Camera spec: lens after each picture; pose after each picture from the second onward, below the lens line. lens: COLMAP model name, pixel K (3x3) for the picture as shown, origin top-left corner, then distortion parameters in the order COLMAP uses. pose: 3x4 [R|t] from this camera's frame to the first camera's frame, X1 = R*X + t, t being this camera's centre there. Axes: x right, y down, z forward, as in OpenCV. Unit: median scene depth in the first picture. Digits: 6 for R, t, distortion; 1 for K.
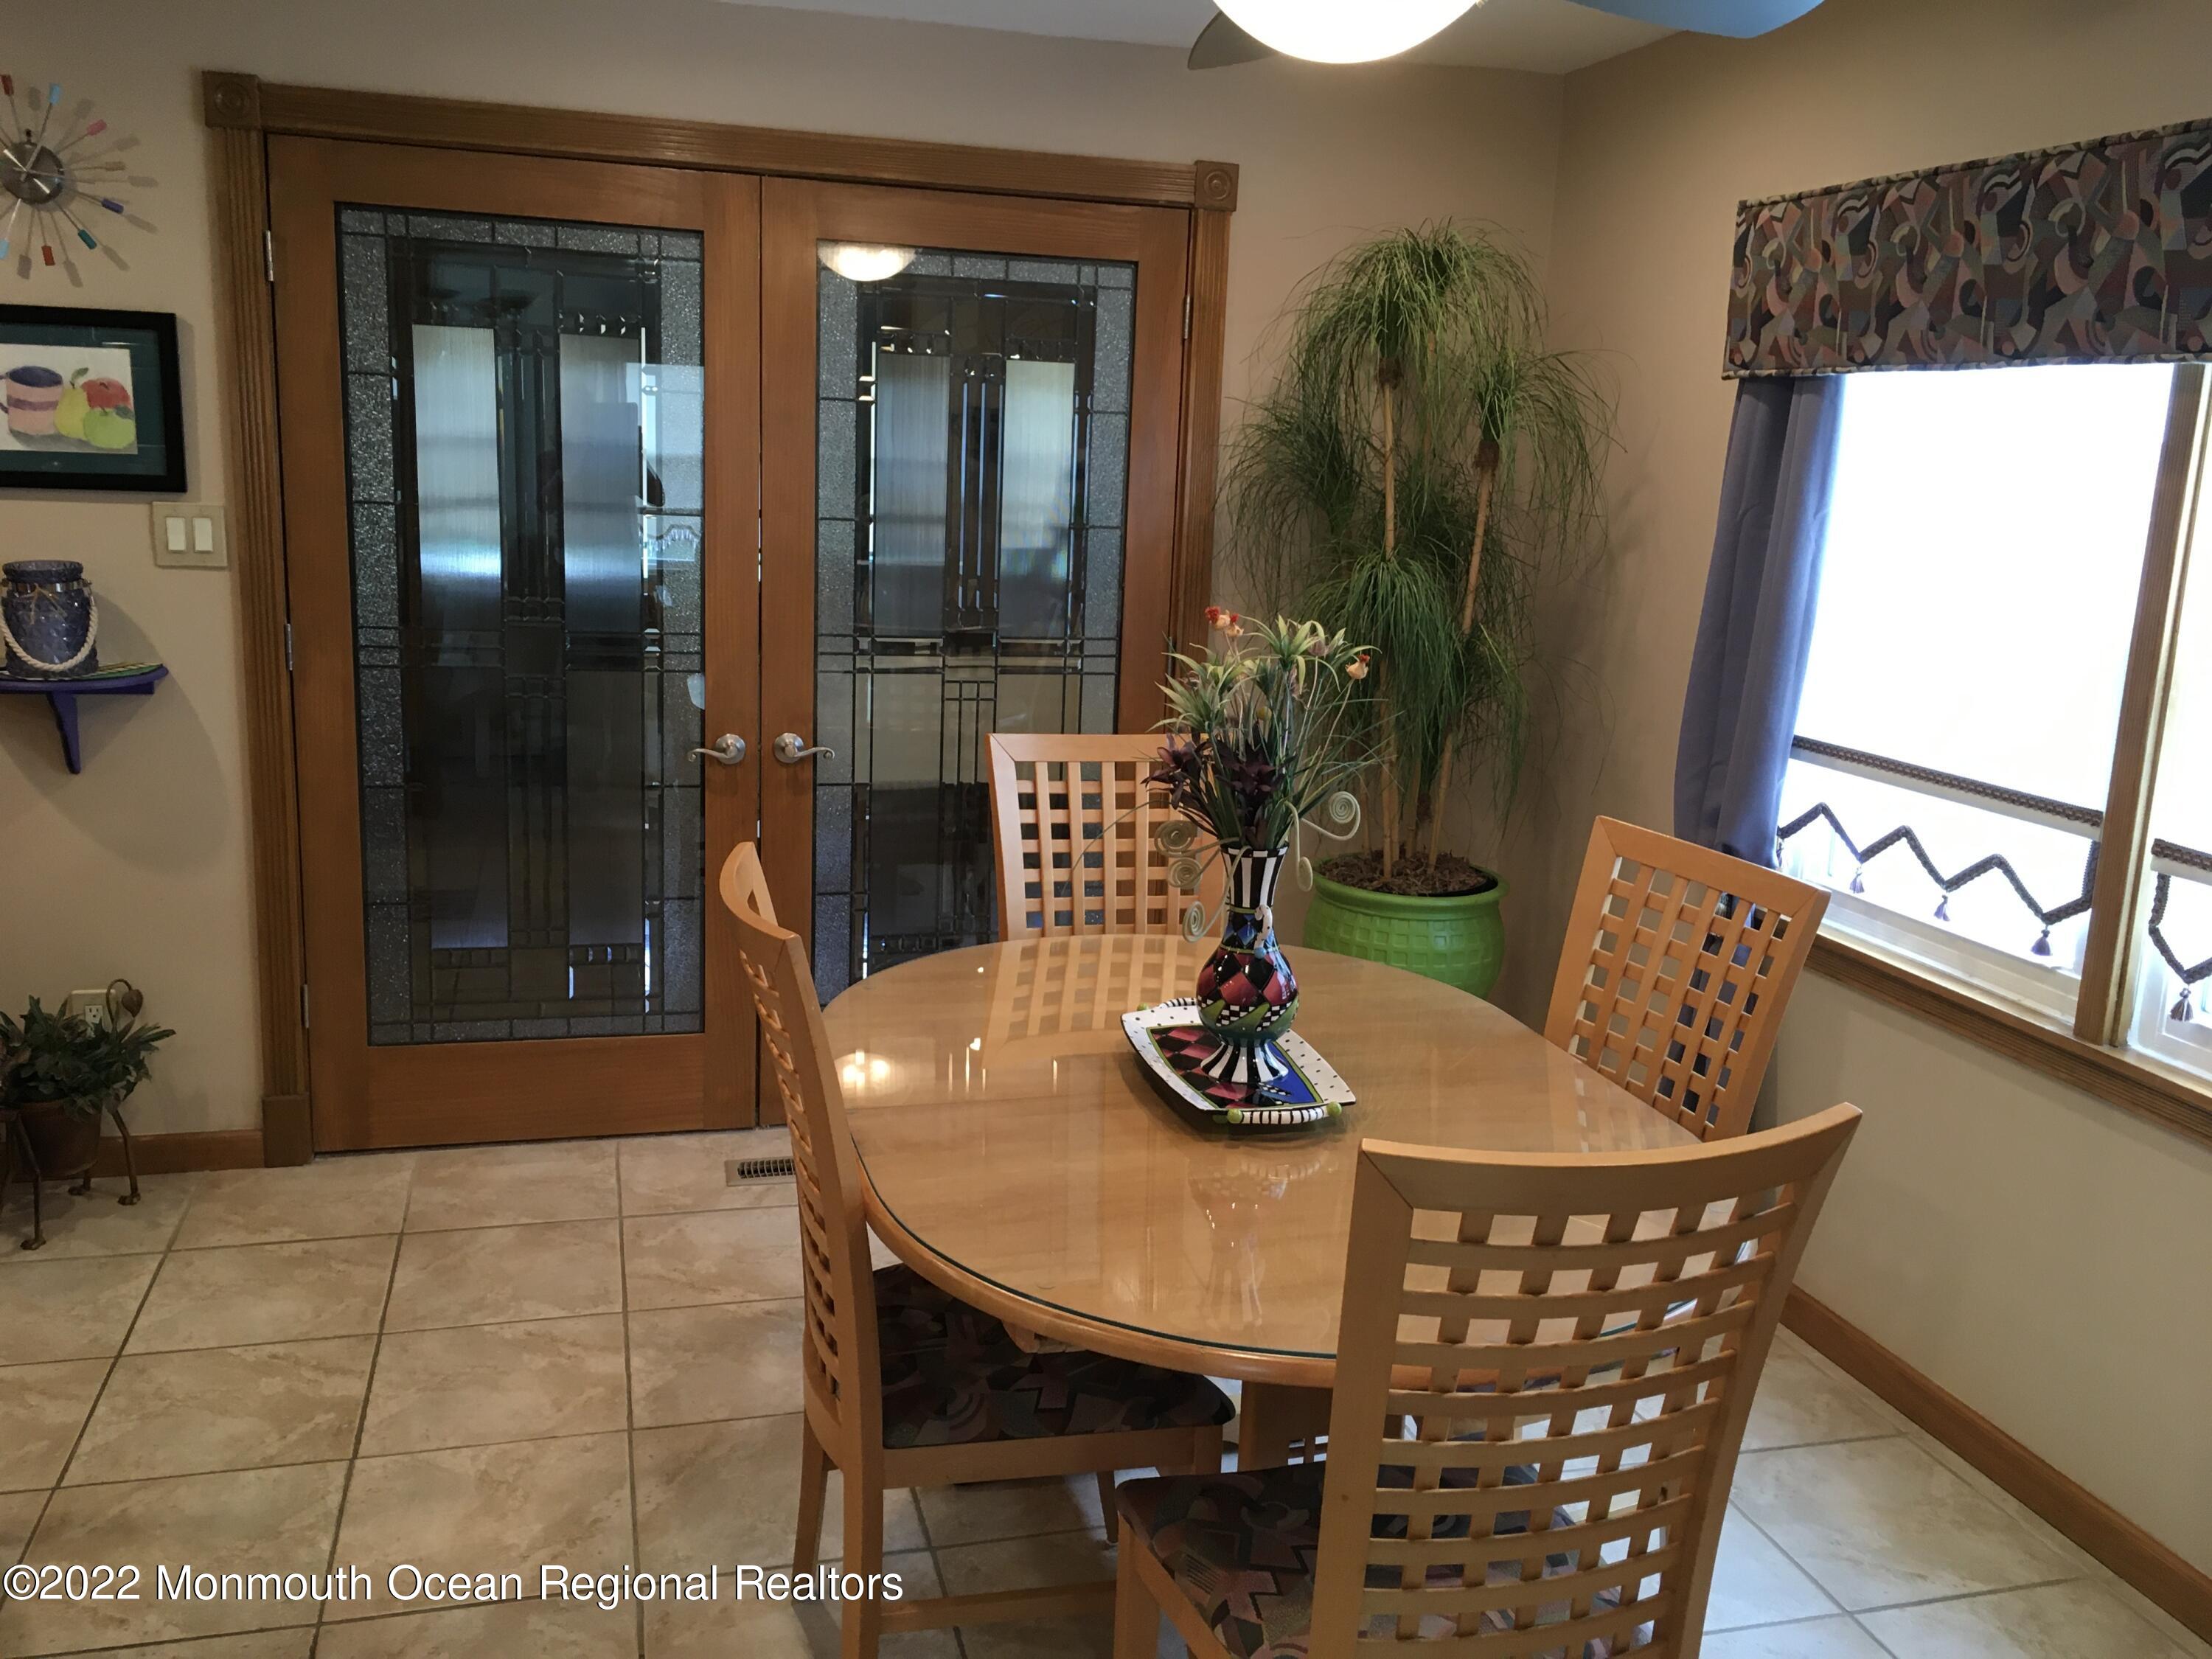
lens RADIAL K [[1854.2, 0, 1105.3], [0, 1854.2, 825.8], [0, 0, 1]] dist [0.032811, -0.024531]
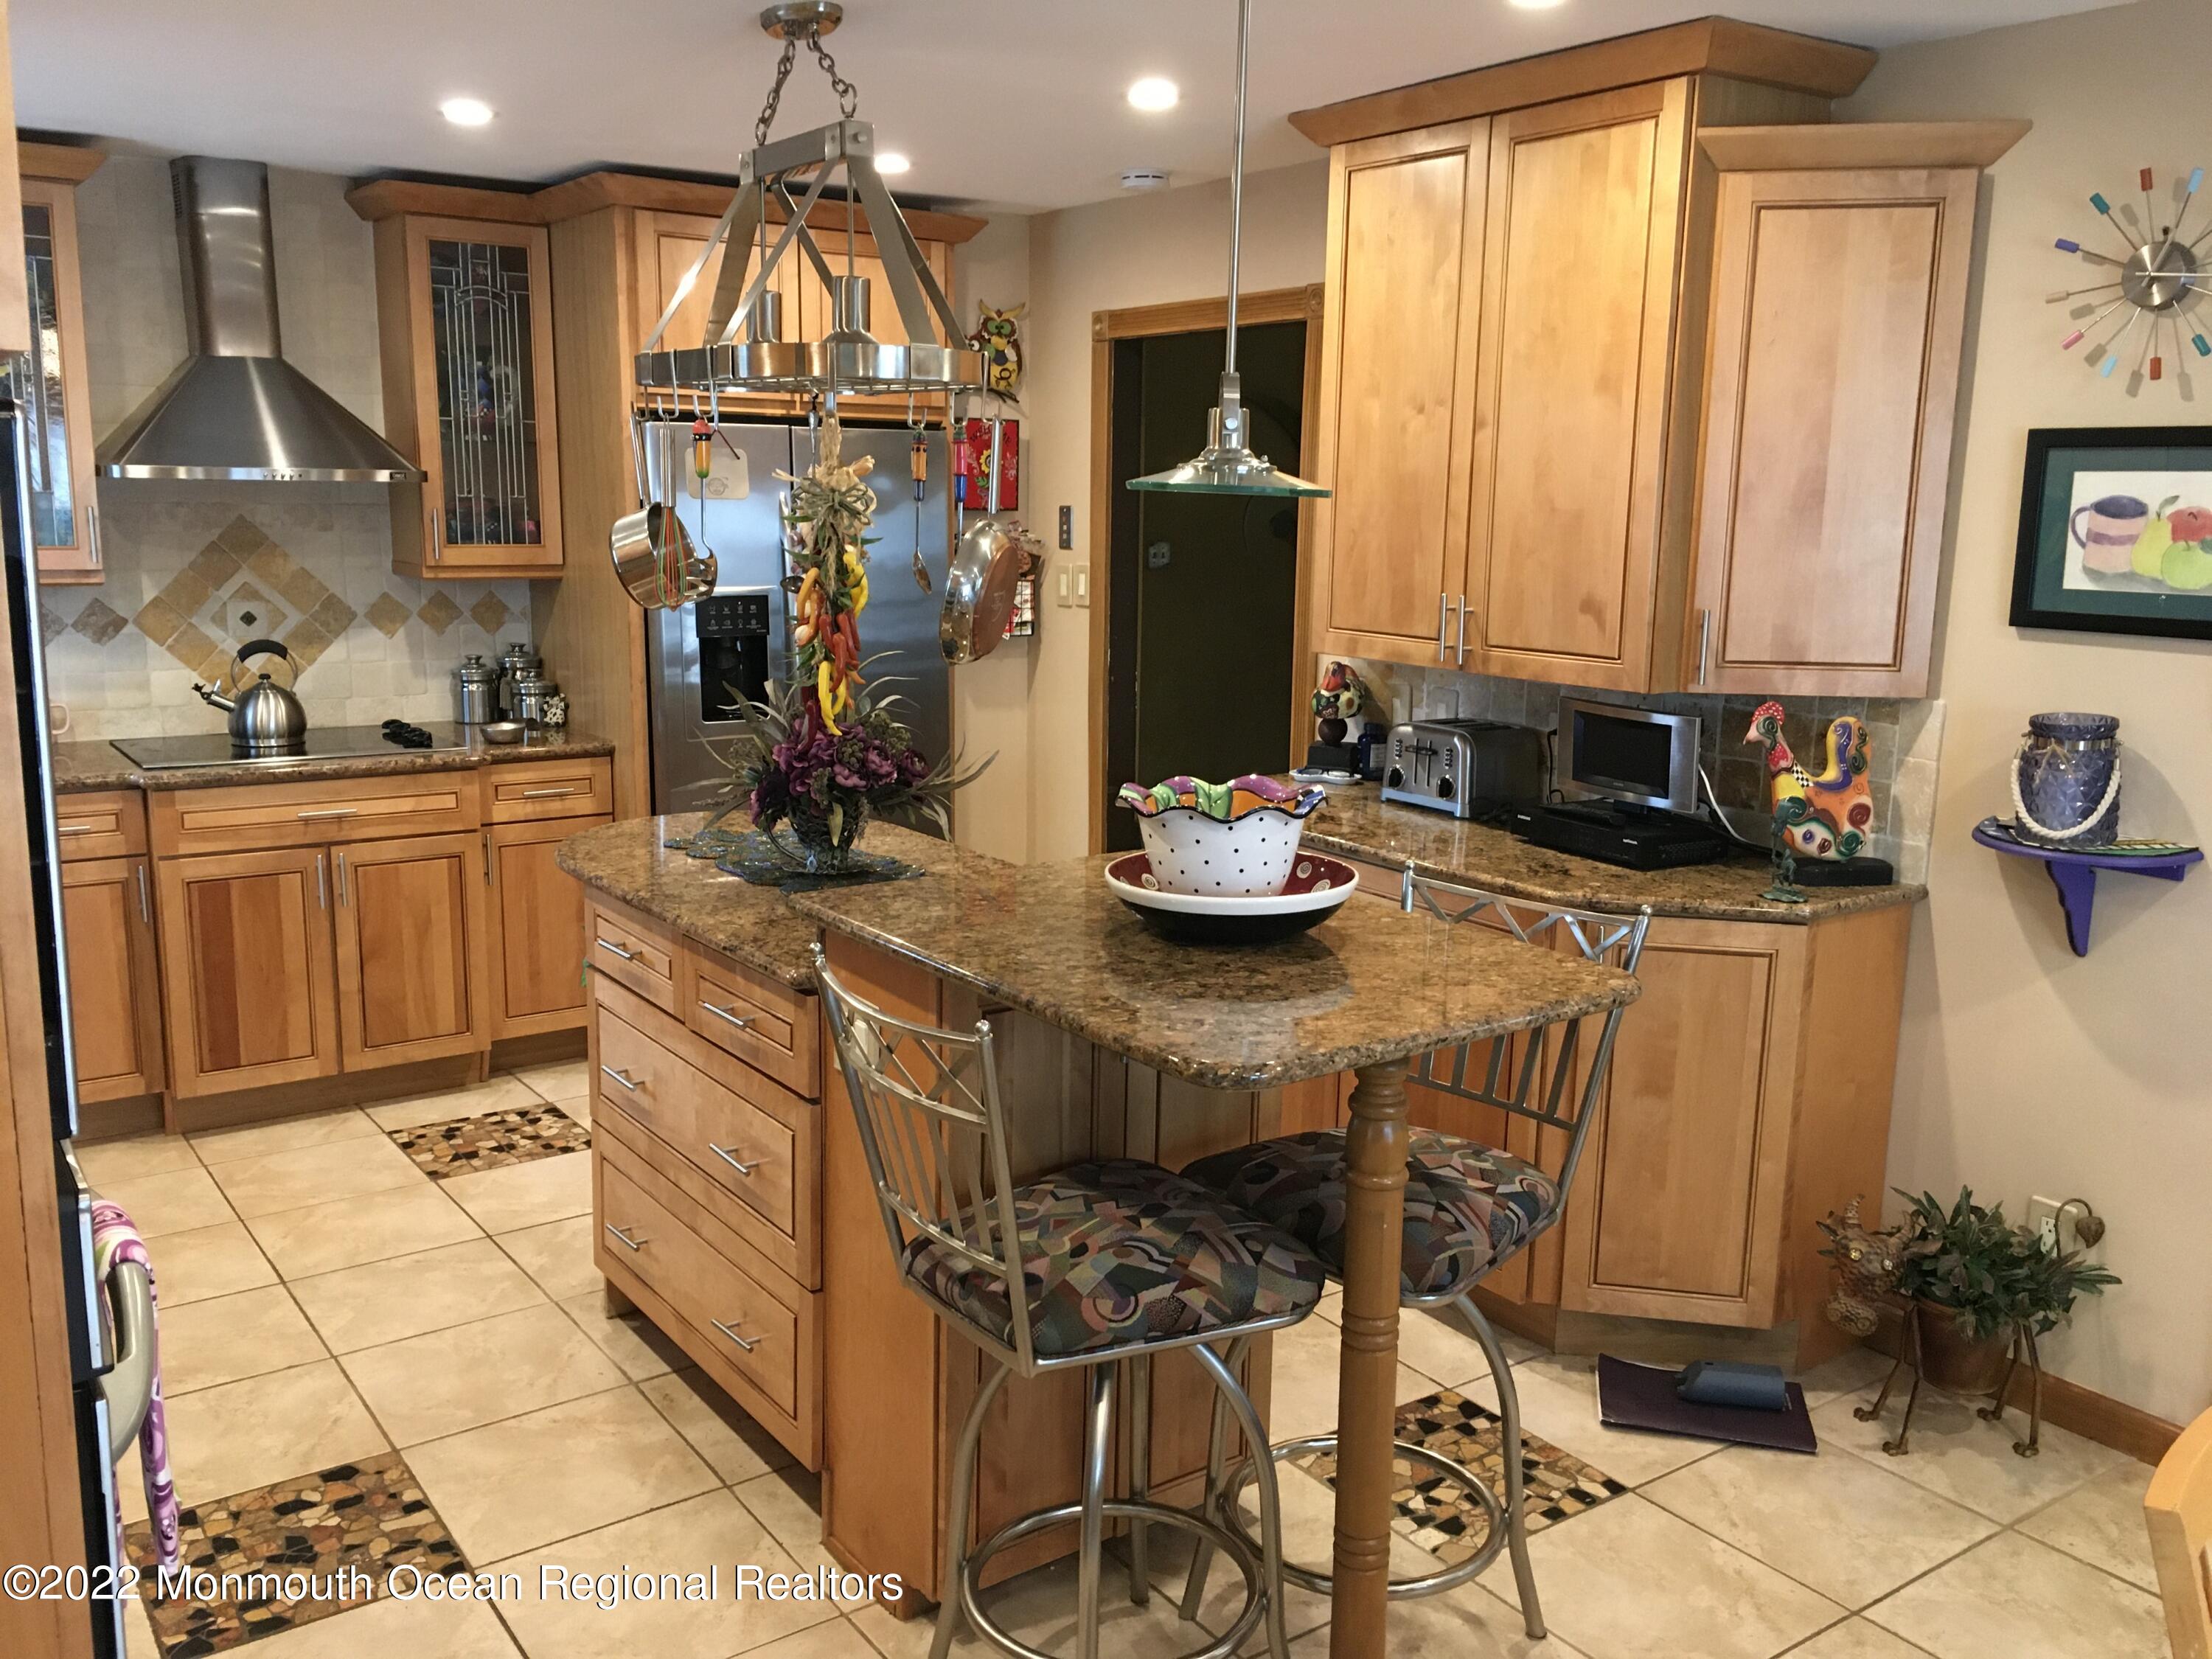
lens RADIAL K [[1854.2, 0, 1106.3], [0, 1854.2, 842.9], [0, 0, 1]] dist [0.032811, -0.024531]
pose [[0.343470, 0.137995, -0.928970, 0.100374], [-0.197633, 0.977617, 0.072150, -0.054883], [0.918134, 0.158814, 0.363055, 0.267354]]
